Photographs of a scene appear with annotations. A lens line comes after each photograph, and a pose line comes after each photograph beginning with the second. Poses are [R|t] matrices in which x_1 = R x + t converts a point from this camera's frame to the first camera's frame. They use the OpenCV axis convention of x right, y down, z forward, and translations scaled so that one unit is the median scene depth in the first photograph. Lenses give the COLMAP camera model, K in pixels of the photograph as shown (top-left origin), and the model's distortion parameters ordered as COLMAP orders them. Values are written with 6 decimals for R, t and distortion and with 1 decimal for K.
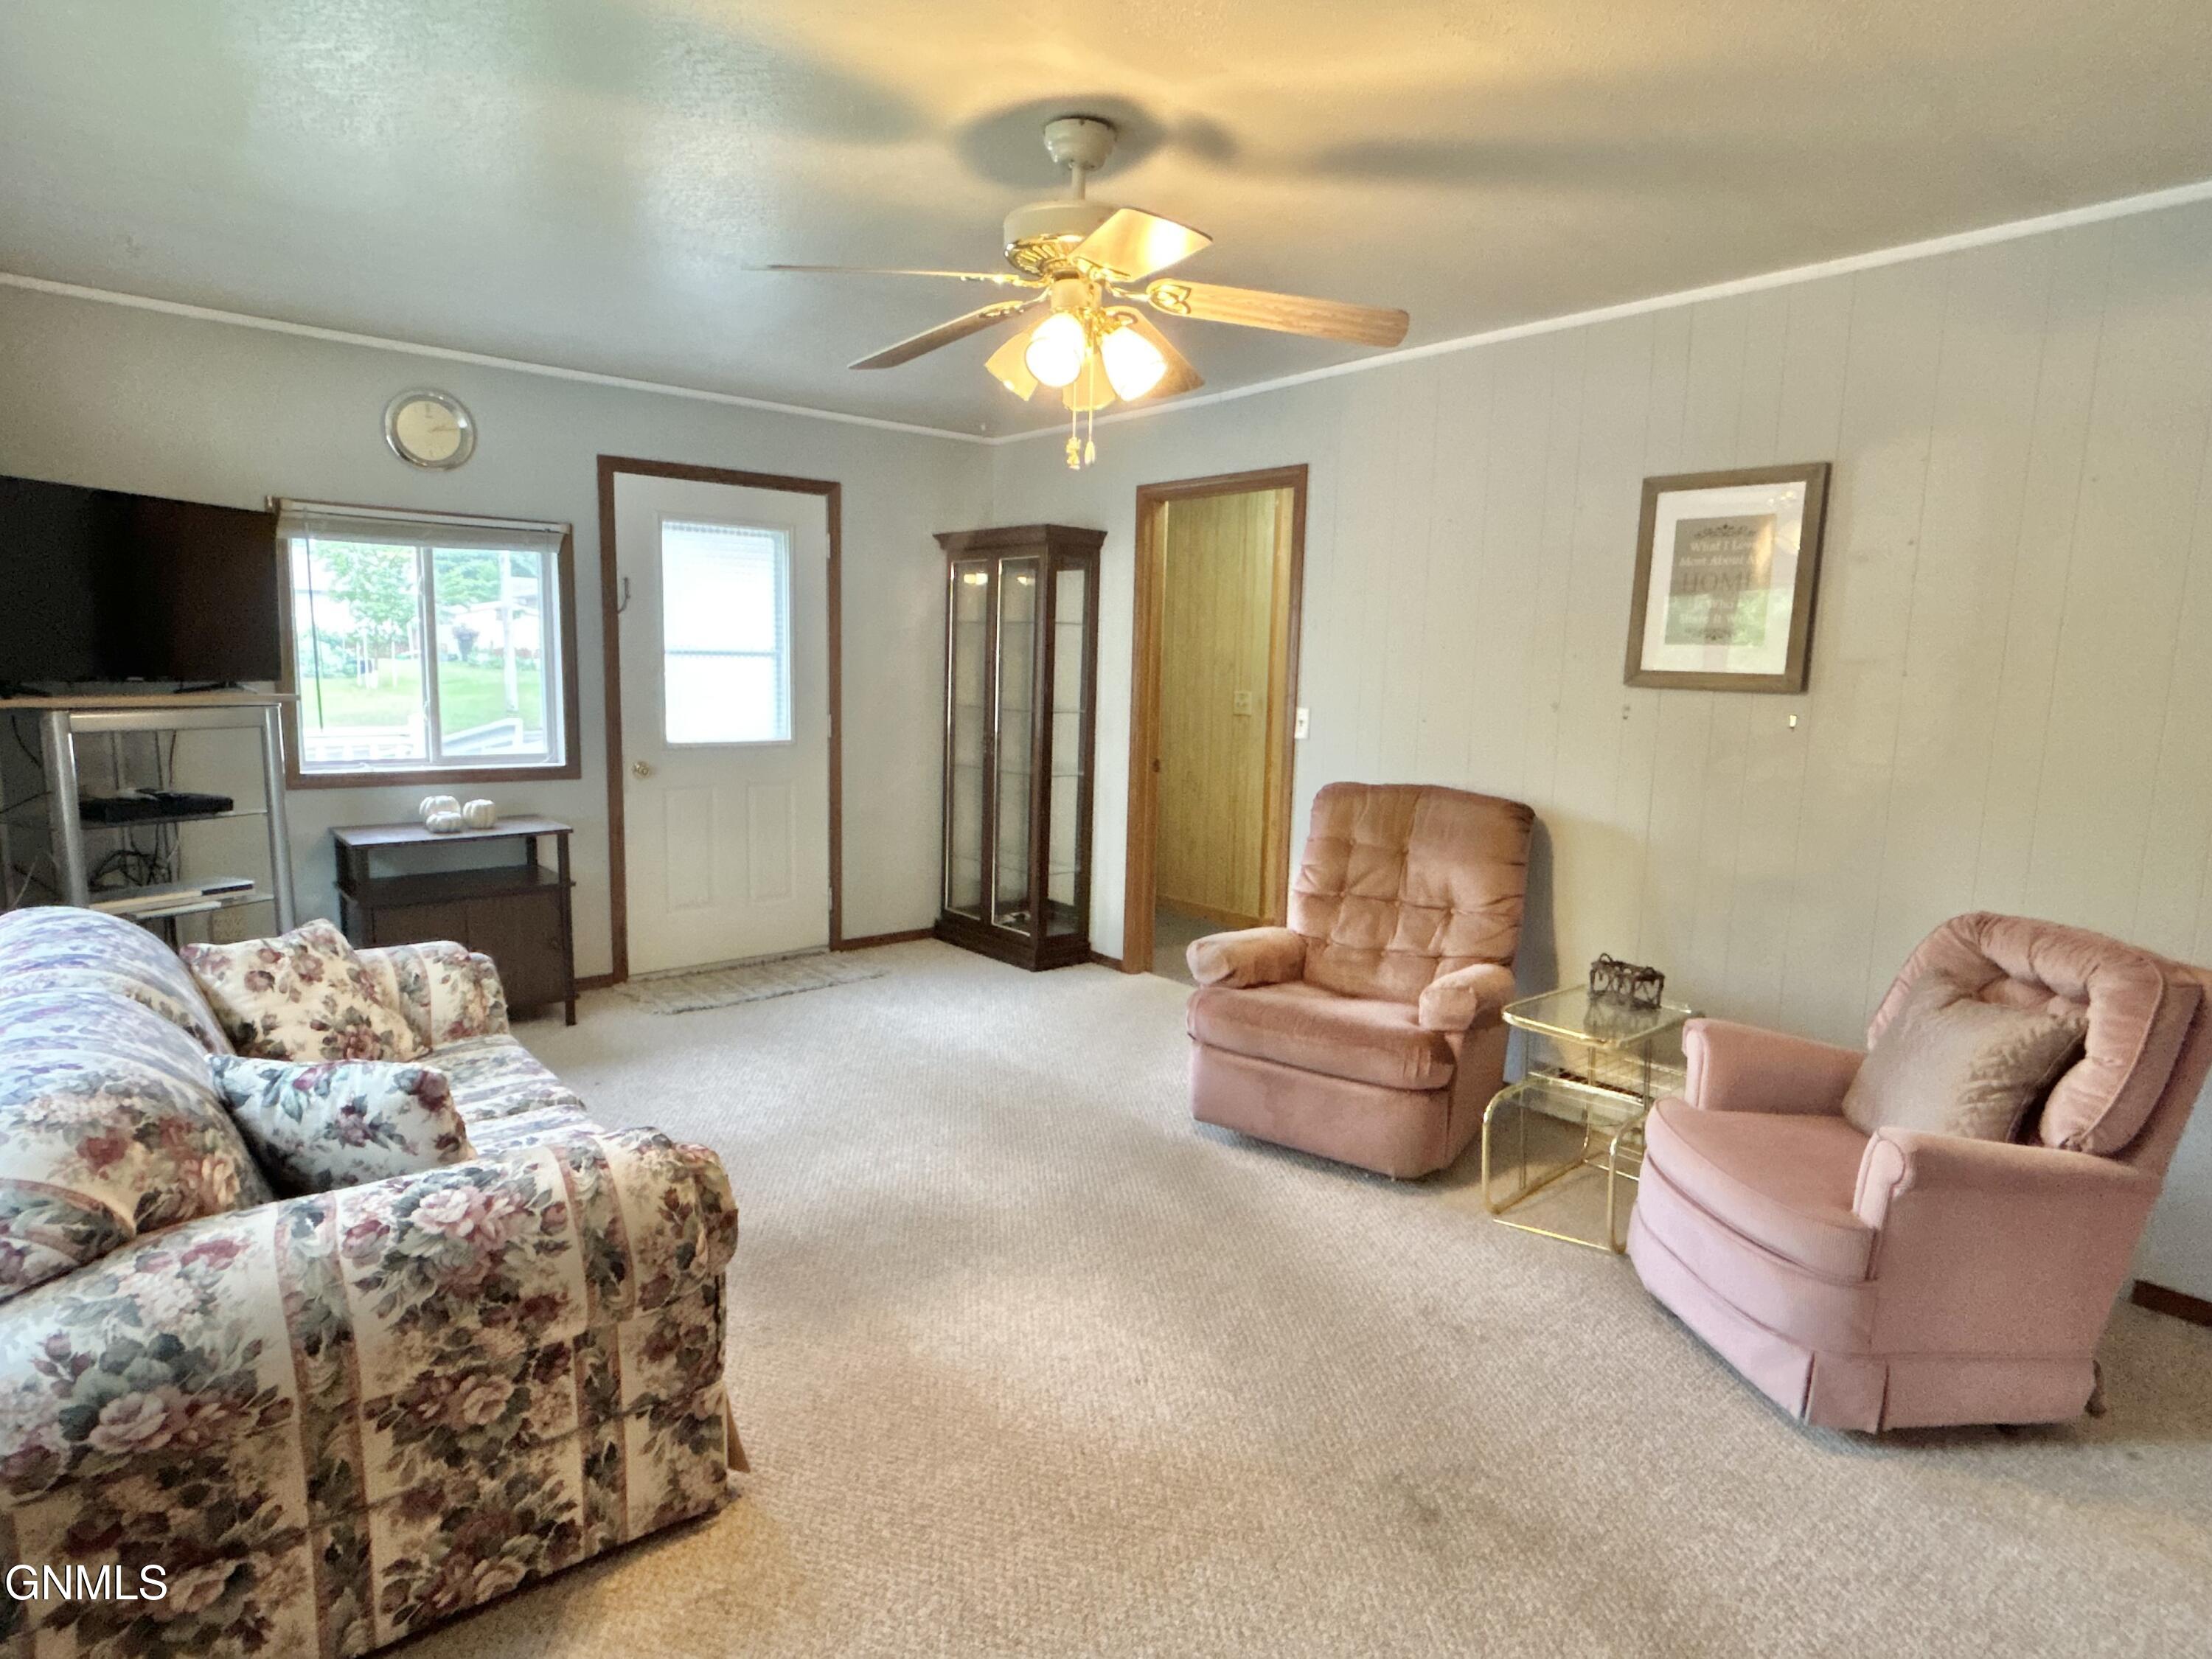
lens RADIAL K [[1215.4, 0, 1106.0], [0, 1215.4, 829.5], [0, 0, 1]] dist [-0.002625, 0.000367]
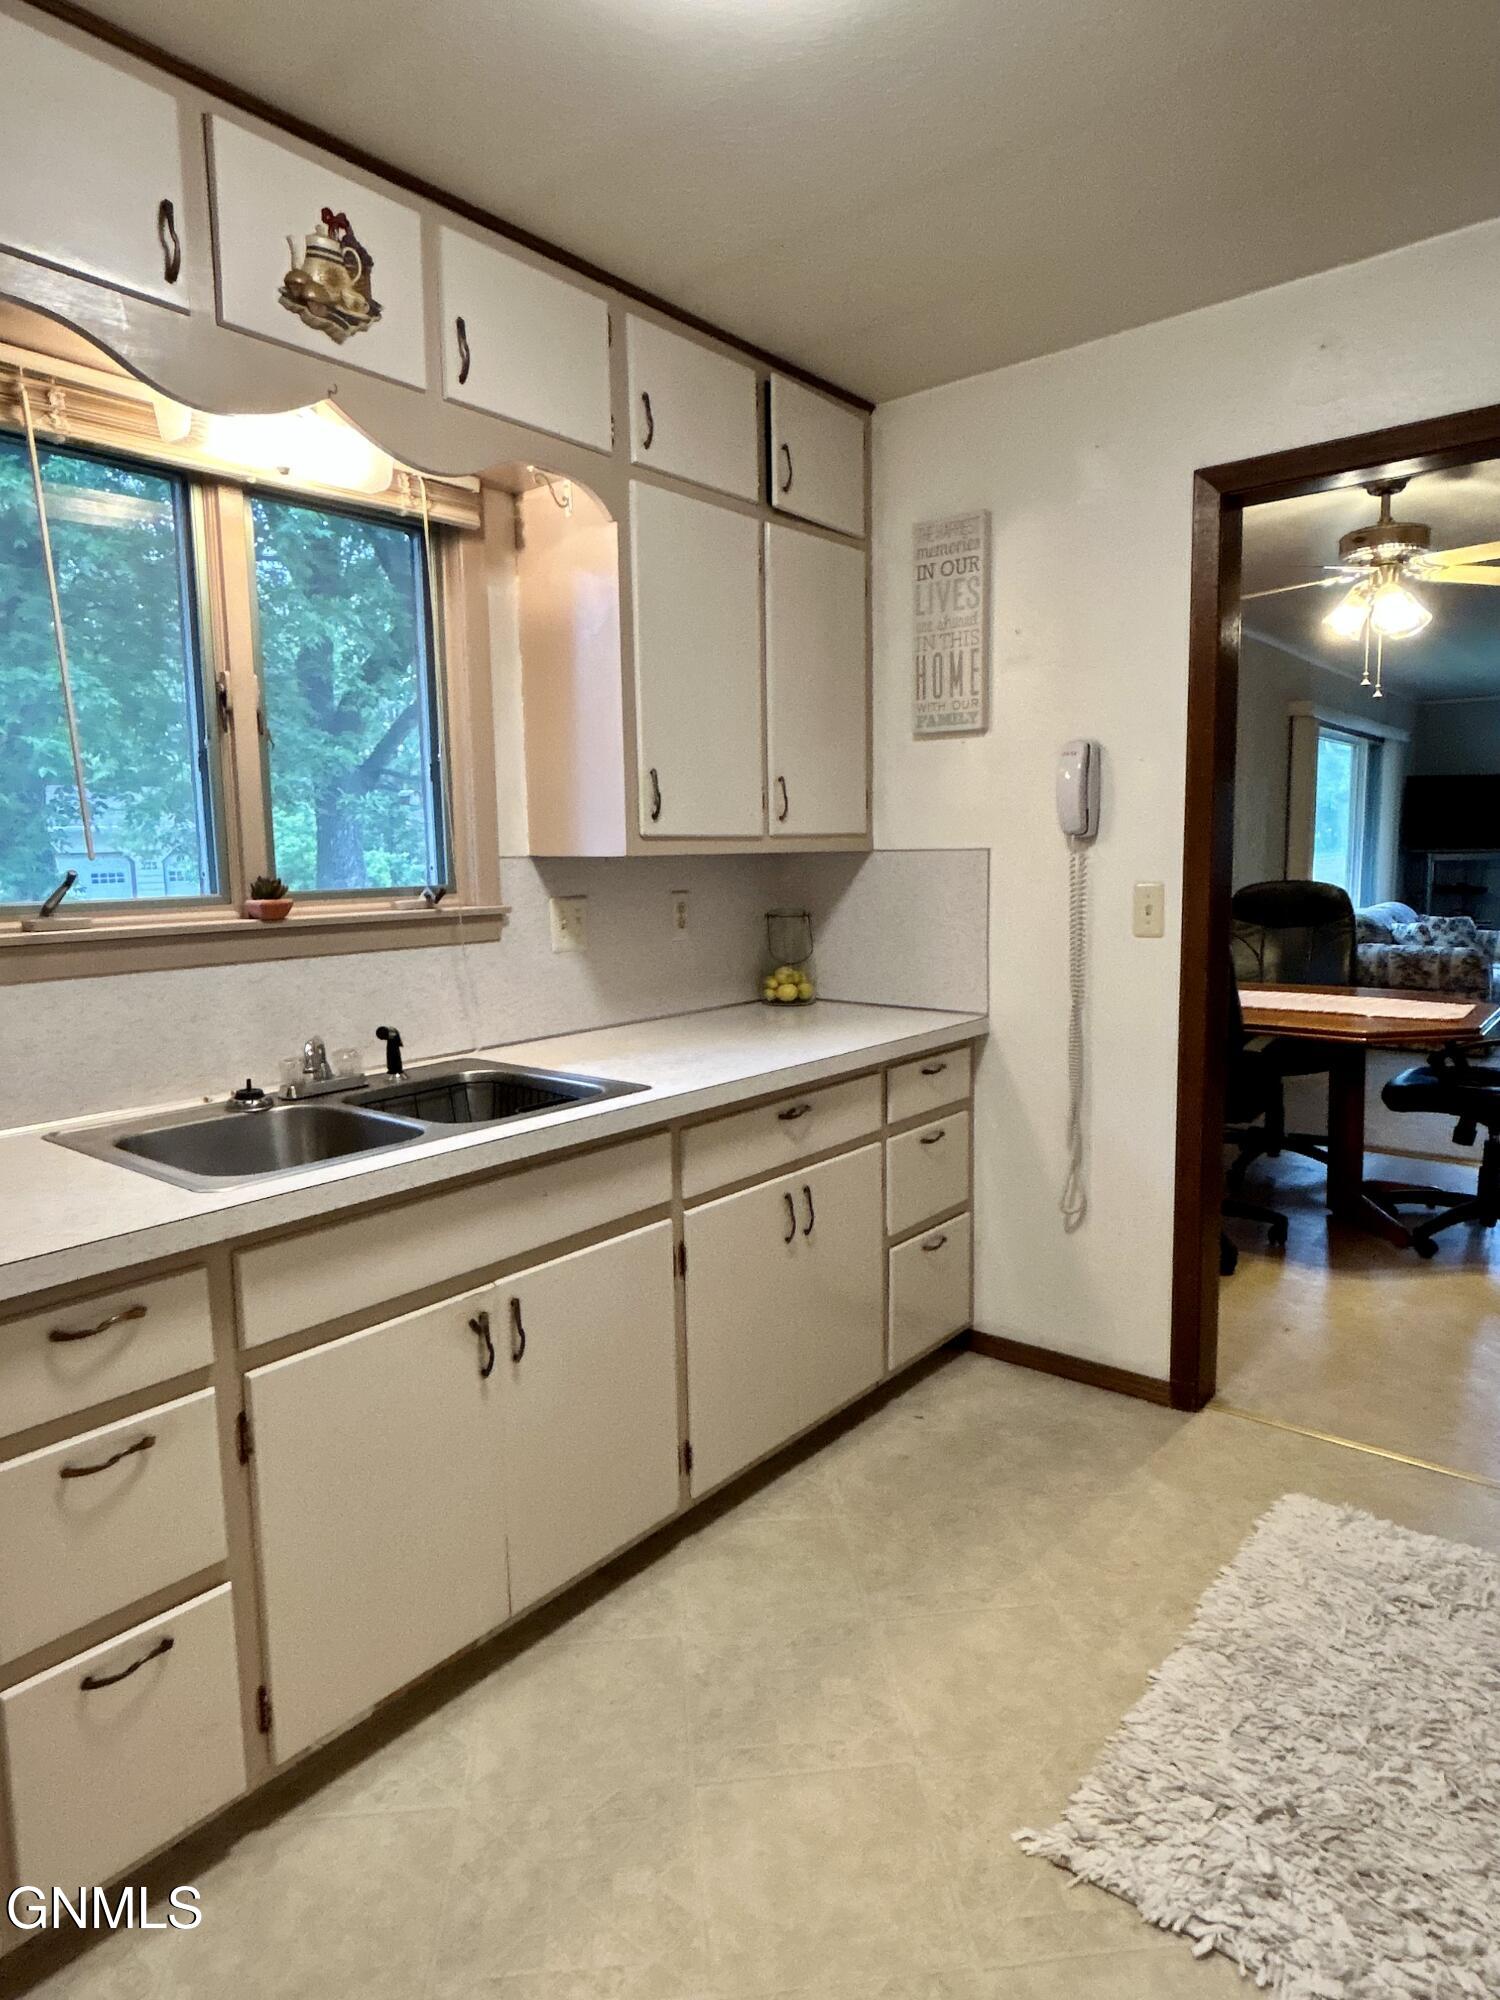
lens RADIAL K [[1177.8, 0, 750.0], [0, 1177.8, 1000.0], [0, 0, 1]] dist [0.000016, 0.000002]
pose [[0.177919, 0.098208, -0.979132, 2.978132], [-0.112333, 0.990530, 0.078939, 0.380642], [0.977612, 0.095944, 0.187266, -1.991169]]
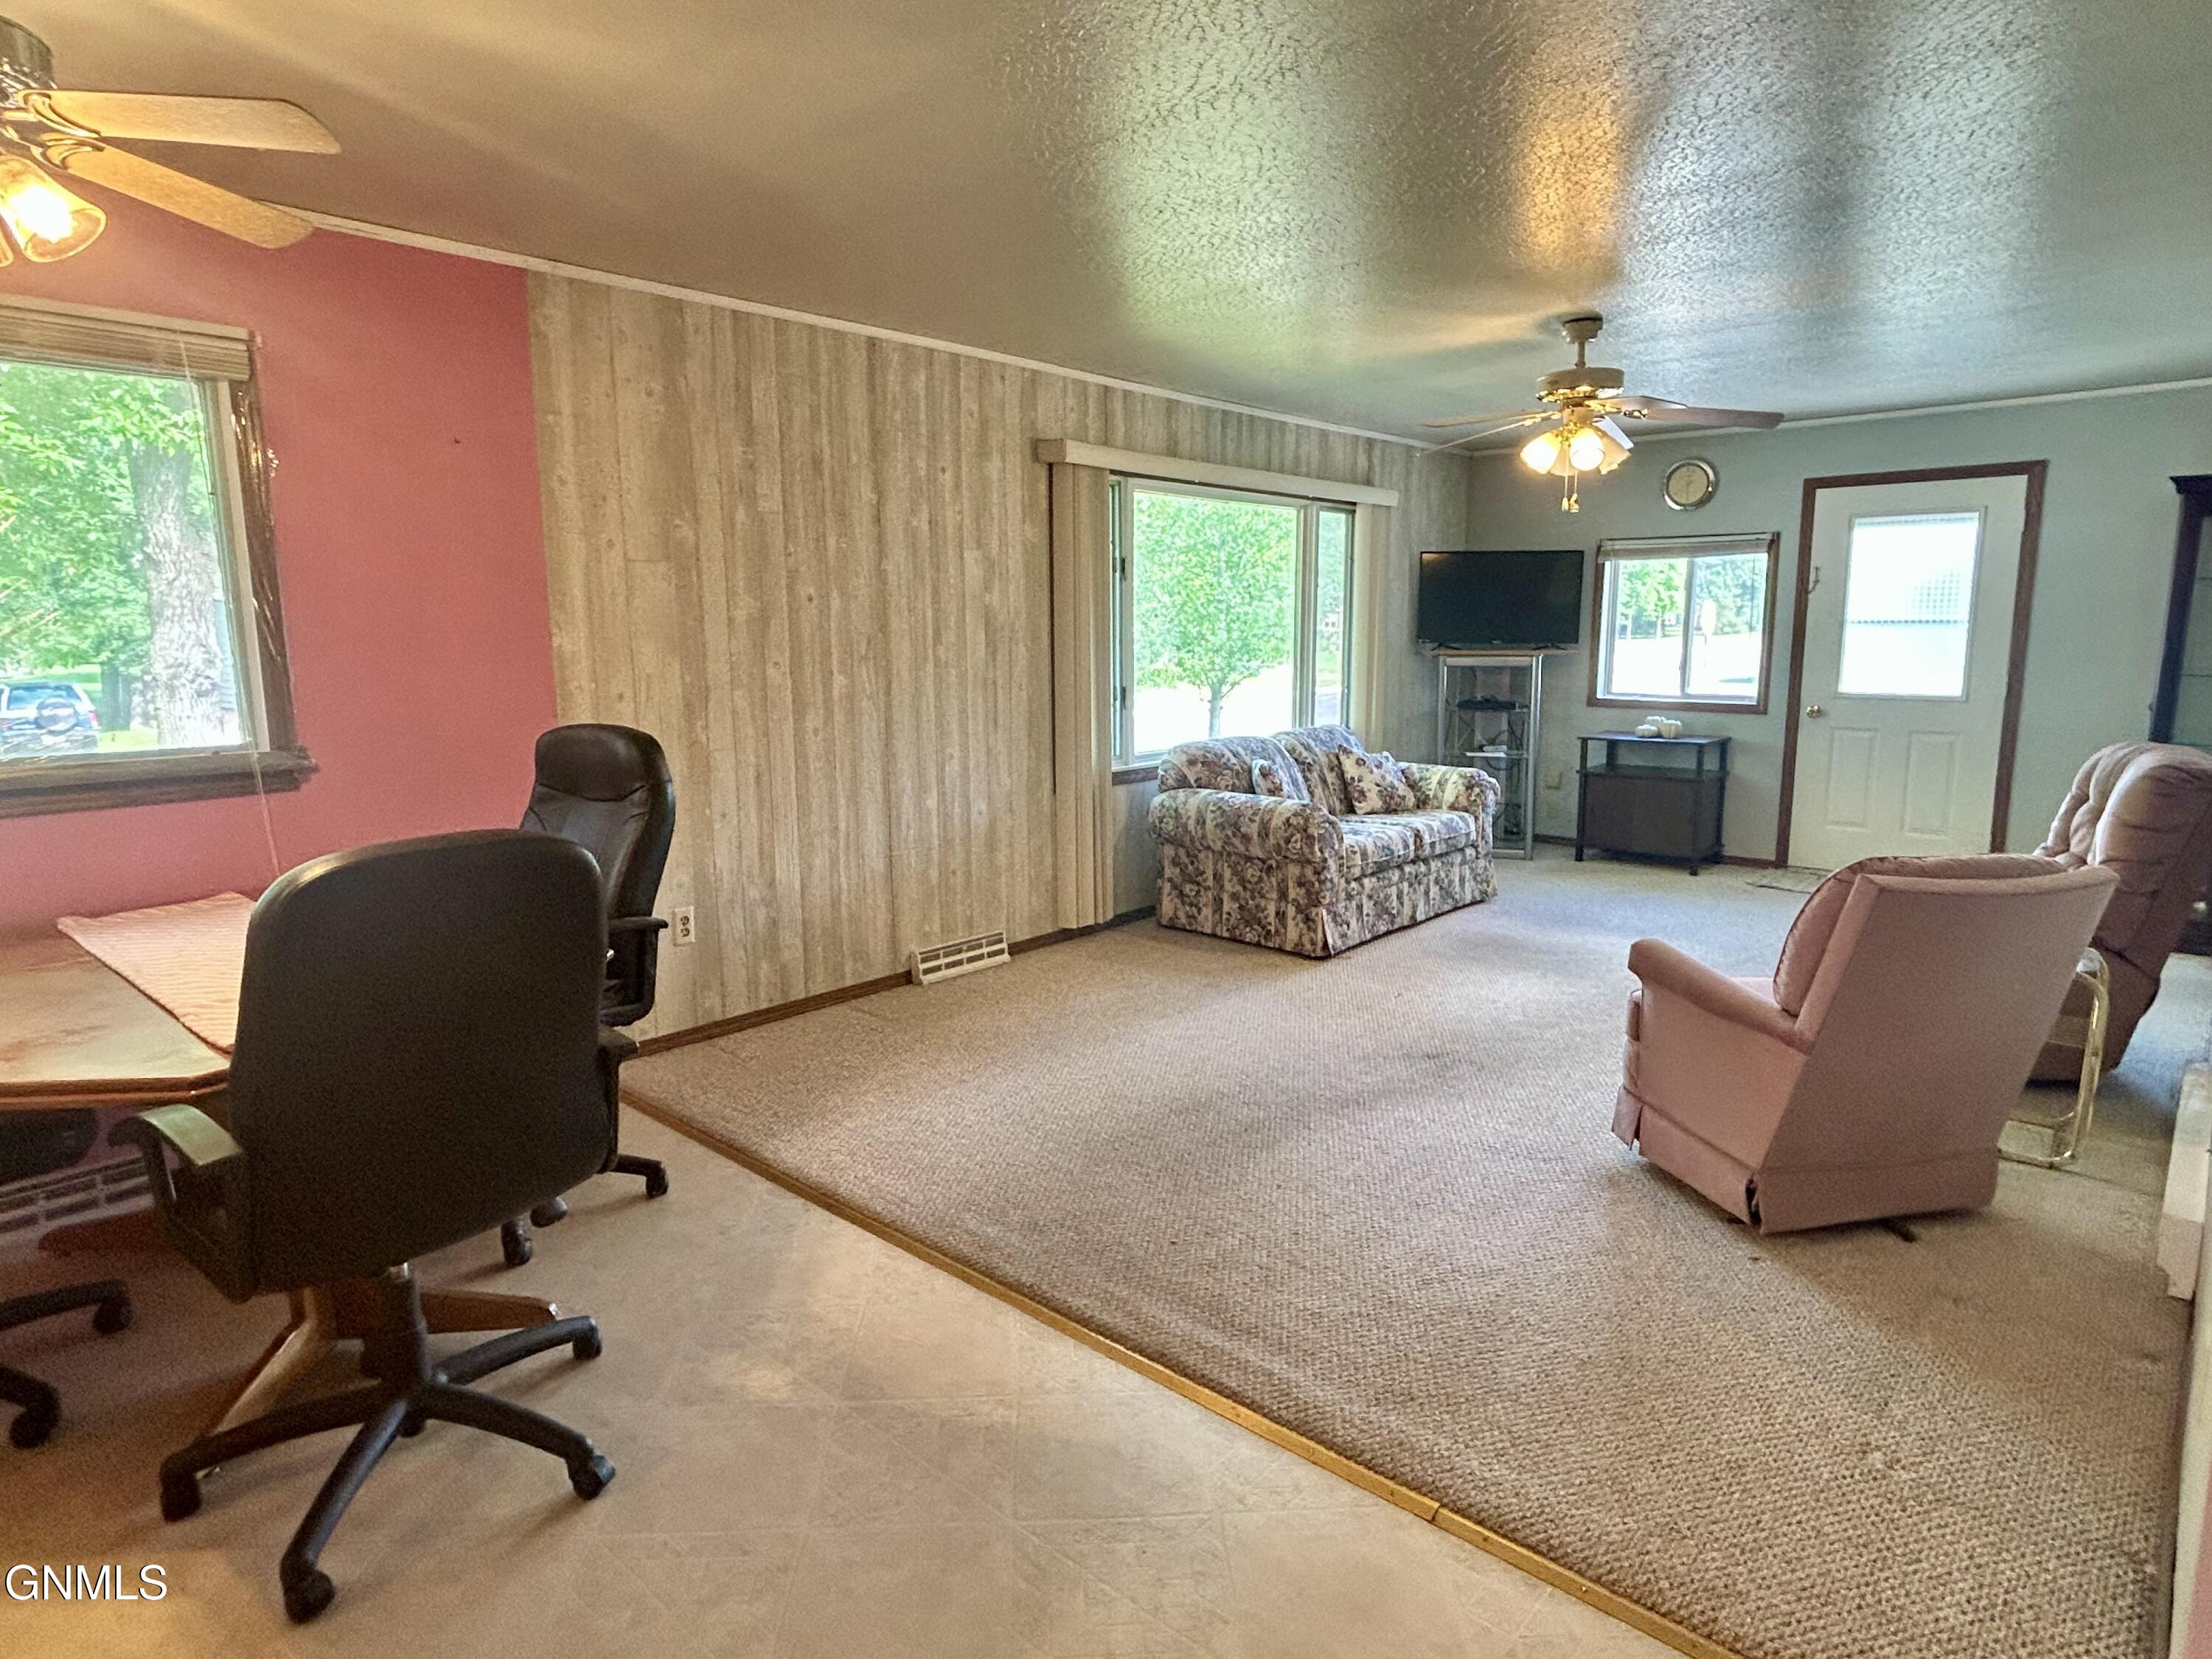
lens RADIAL K [[1238.0, 0, 1106.0], [0, 1238.0, 829.5], [0, 0, 1]] dist [0.002928, -0.000202]
pose [[0.131000, 0.139273, -0.981551, 2.309030], [-0.128879, 0.984074, 0.122431, 0.028982], [0.982970, 0.110463, 0.146863, 0.162736]]
